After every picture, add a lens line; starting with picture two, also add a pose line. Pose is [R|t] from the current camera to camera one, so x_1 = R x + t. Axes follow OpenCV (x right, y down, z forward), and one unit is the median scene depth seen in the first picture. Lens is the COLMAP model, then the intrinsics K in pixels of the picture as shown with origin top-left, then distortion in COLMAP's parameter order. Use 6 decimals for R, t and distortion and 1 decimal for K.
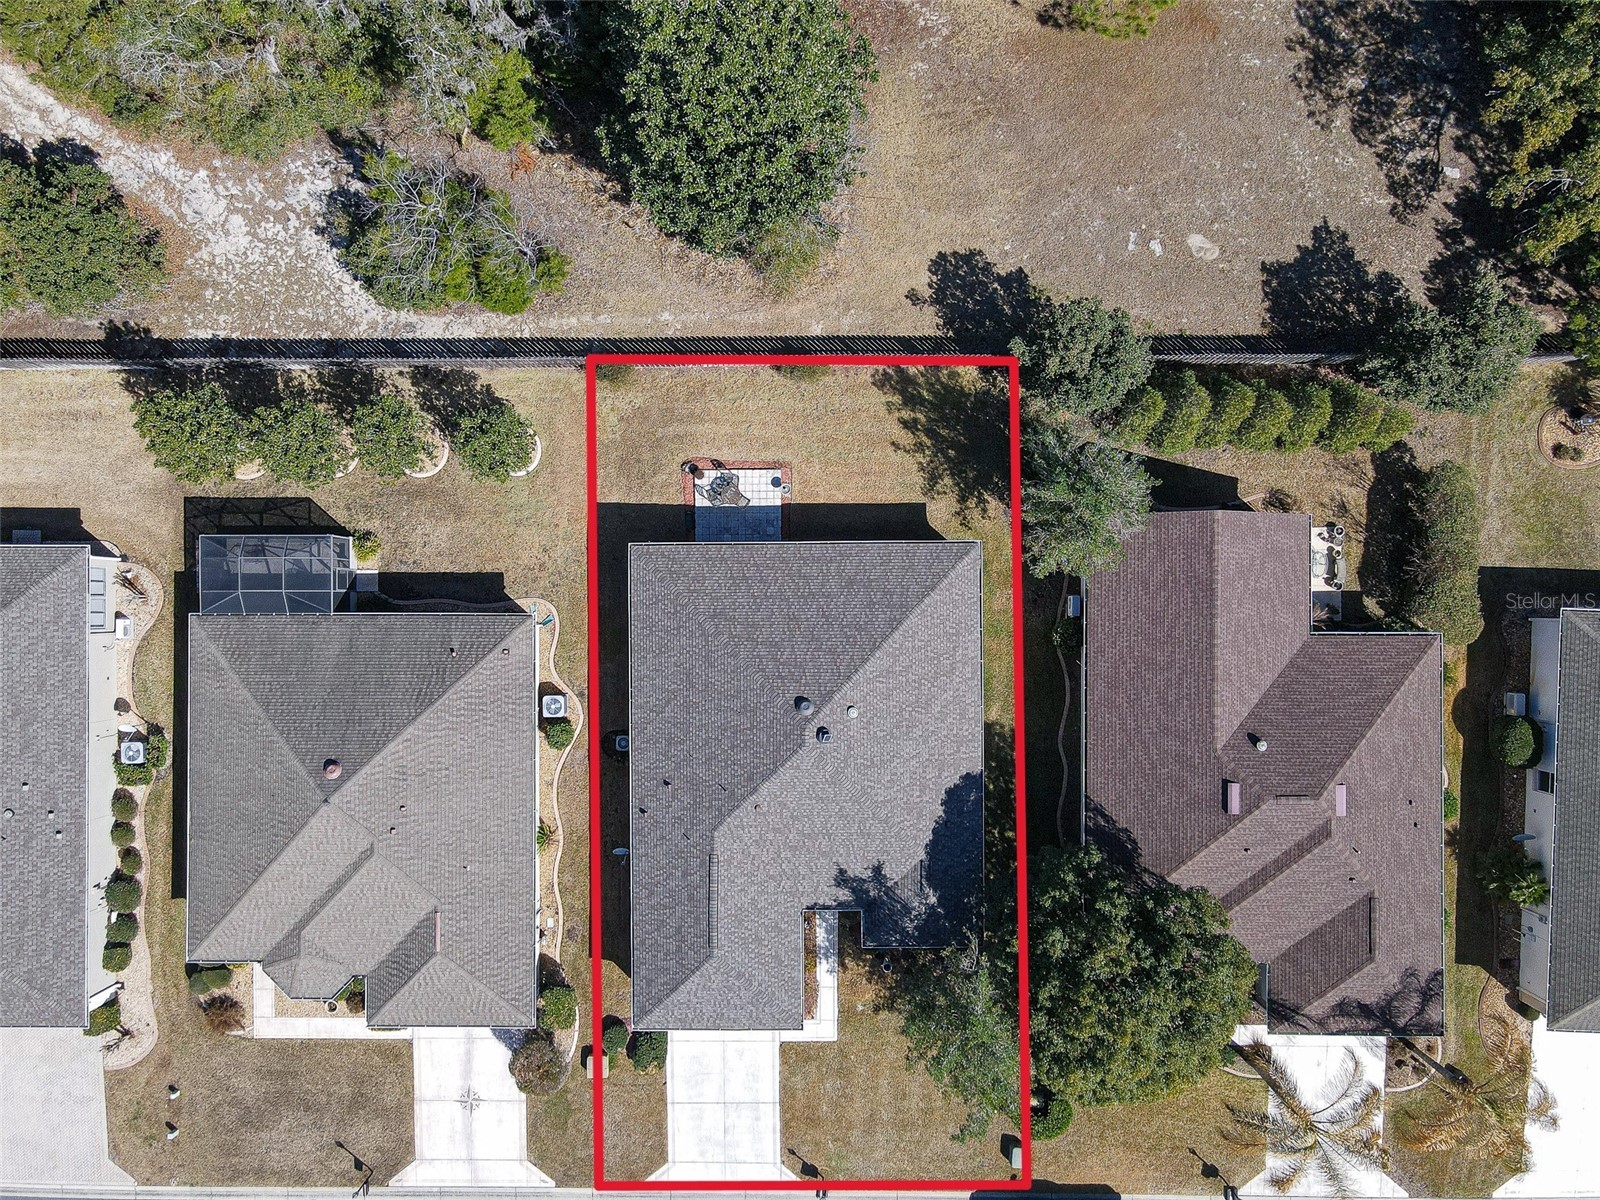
lens RADIAL K [[1178.9, 0, 801.0], [0, 1178.9, 606.9], [0, 0, 1]] dist [-0.003864, 0.031247]
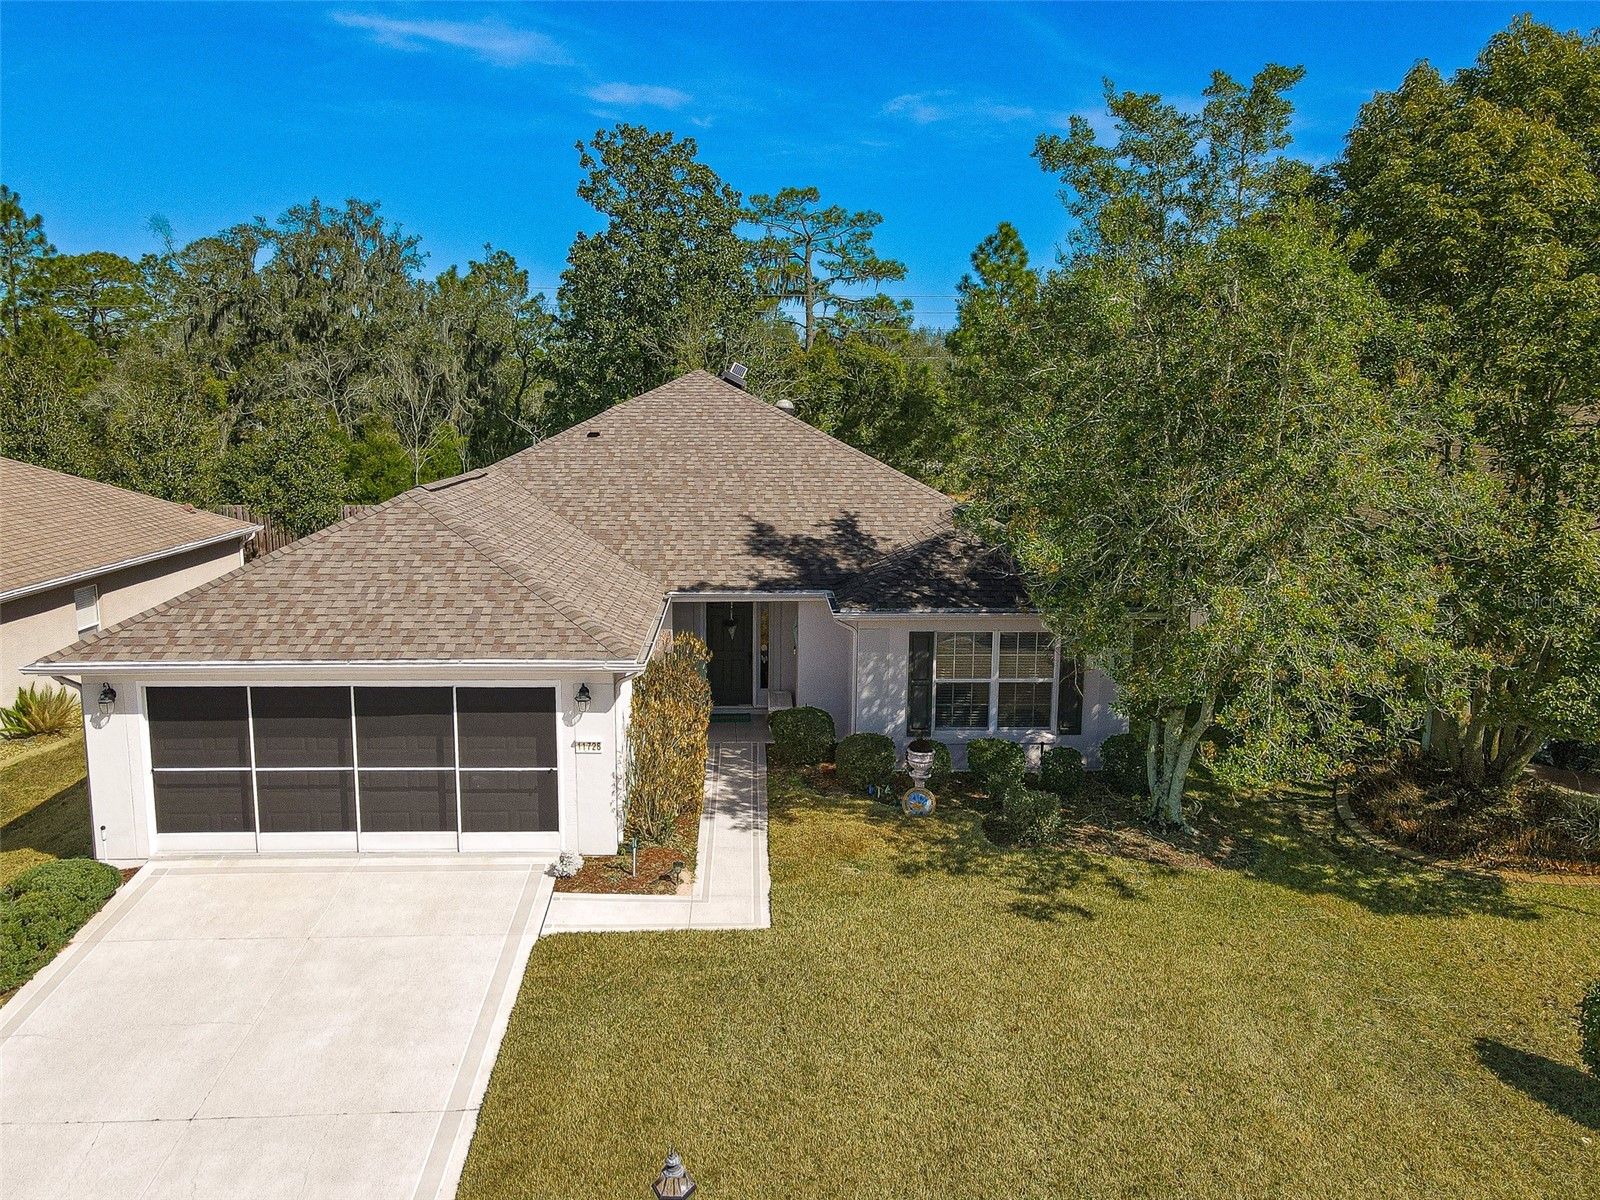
lens RADIAL K [[1210.2, 0, 801.1], [0, 1210.2, 602.5], [0, 0, 1]] dist [-0.005304, 0.036222]
pose [[0.999078, 0.012835, 0.040976, 0.026390], [0.038271, 0.166565, -0.985288, 0.616507], [-0.019471, 0.985947, 0.165920, 0.895532]]
